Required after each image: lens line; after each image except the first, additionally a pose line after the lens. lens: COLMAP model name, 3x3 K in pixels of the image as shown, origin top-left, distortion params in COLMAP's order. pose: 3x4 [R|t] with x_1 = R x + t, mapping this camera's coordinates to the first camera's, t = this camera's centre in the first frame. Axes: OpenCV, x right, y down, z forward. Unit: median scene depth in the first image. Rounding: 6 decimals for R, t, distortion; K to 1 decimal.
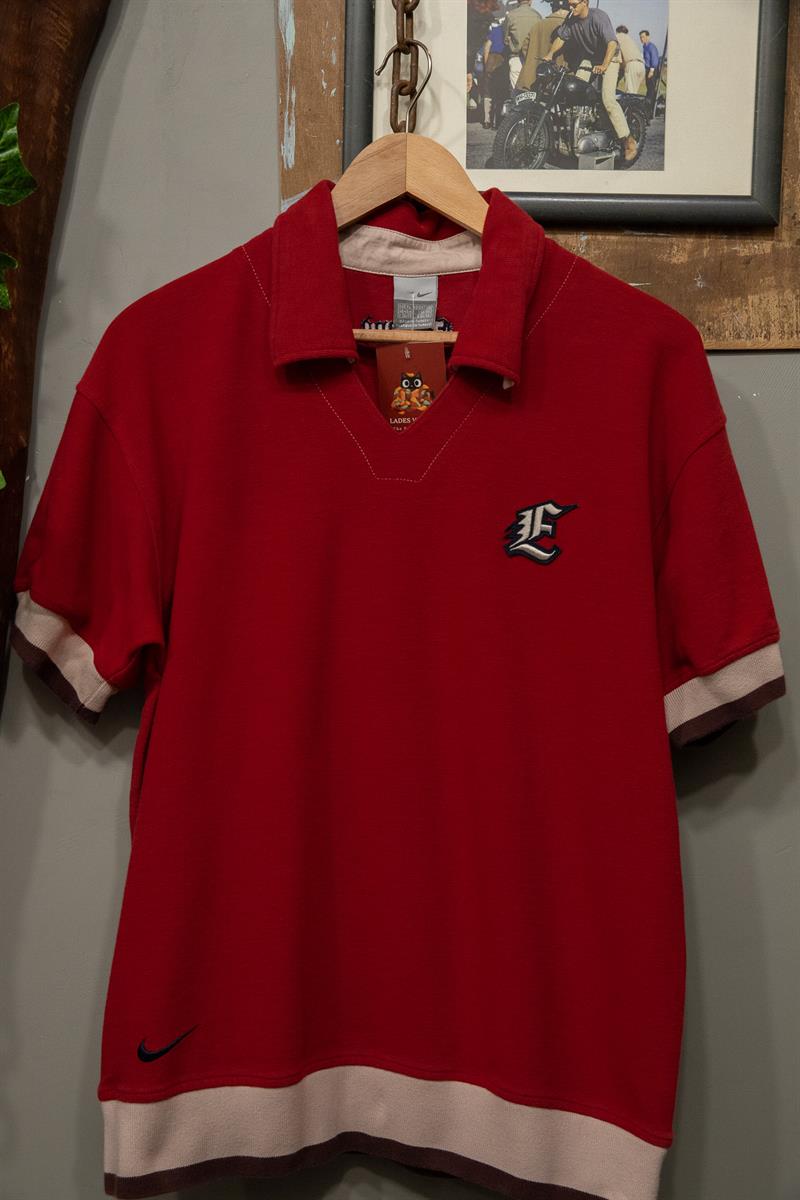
lens RADIAL K [[1632.1, 0, 399.6], [0, 1632.1, 613.0], [0, 0, 1]] dist [0.066785, 0.000000]
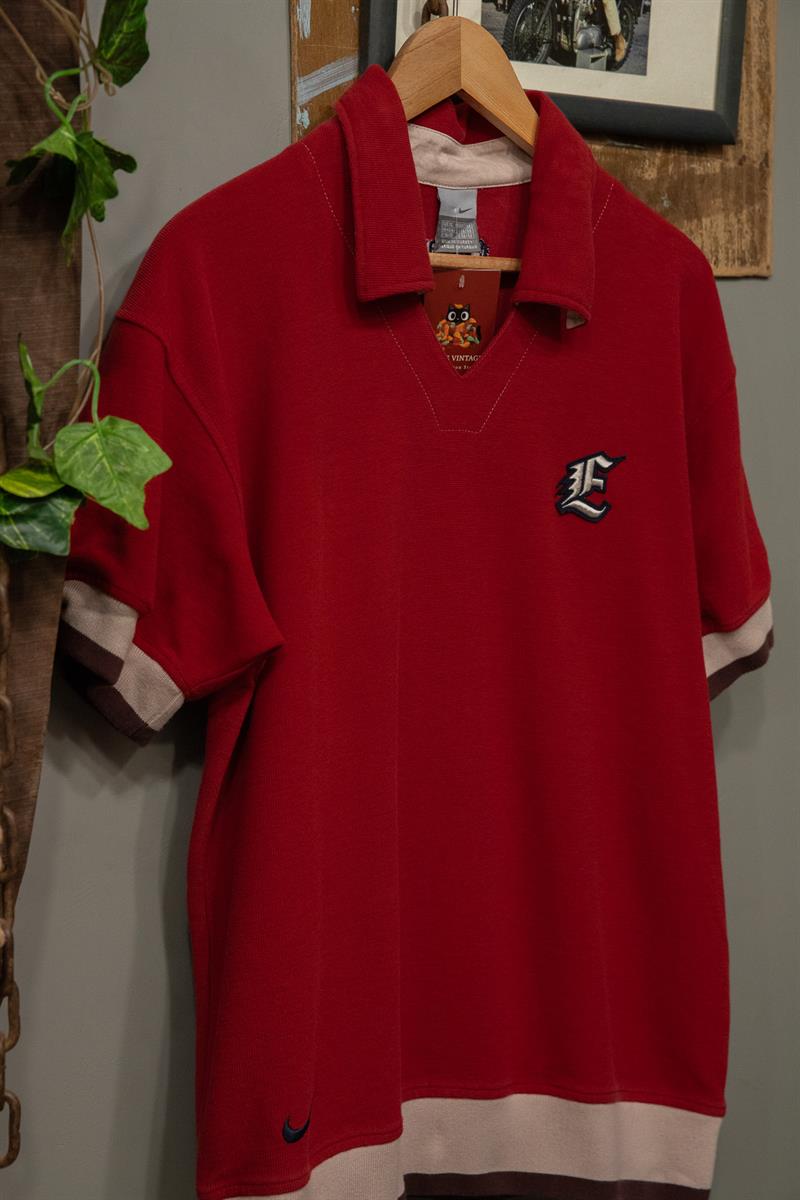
lens RADIAL K [[2121.7, 0, 393.5], [0, 2121.7, 604.9], [0, 0, 1]] dist [0.162139, 0.000000]
pose [[0.810959, -0.065867, 0.581383, -0.665947], [0.006393, 0.994581, 0.103763, -0.103369], [-0.585068, -0.080431, 0.806986, 0.101324]]
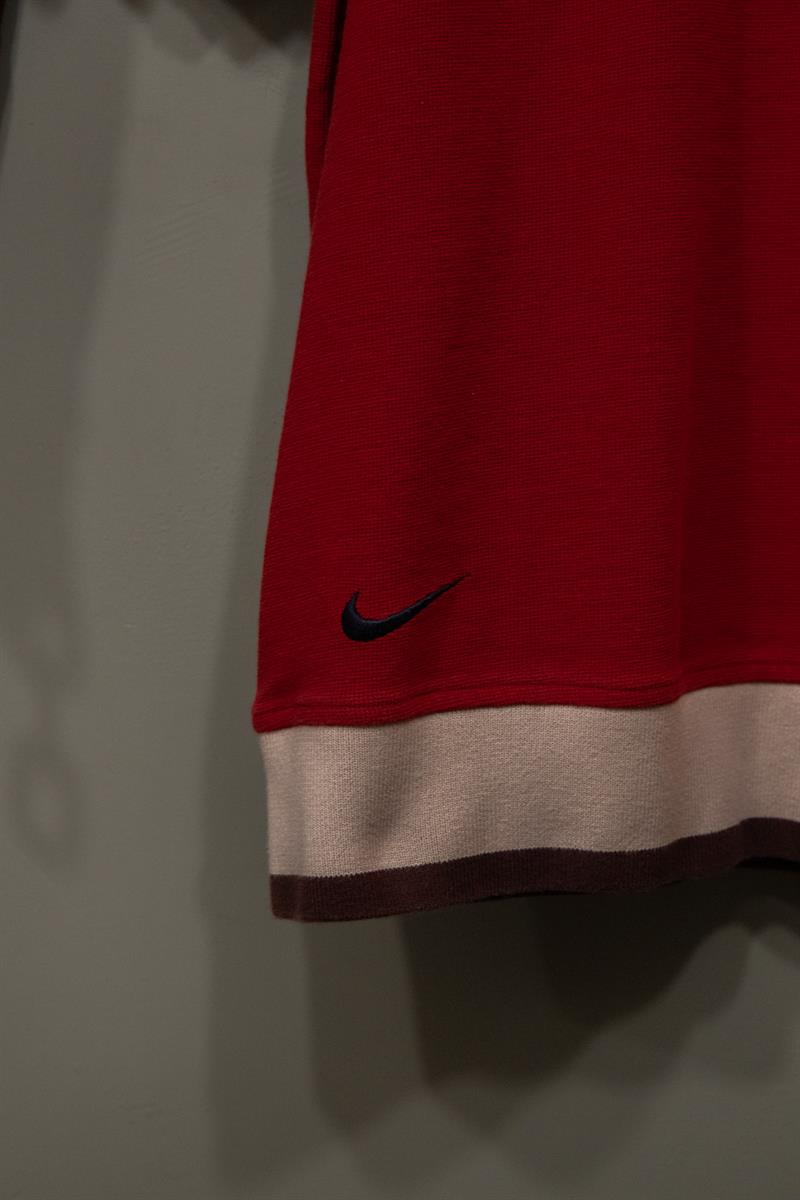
lens RADIAL K [[2121.7, 0, 396.5], [0, 2121.7, 611.1], [0, 0, 1]] dist [0.162139, 0.000000]
pose [[0.998309, 0.008109, -0.057563, -0.099952], [-0.000780, 0.992002, 0.126223, 0.172293], [0.058126, -0.125964, 0.990330, 0.370677]]
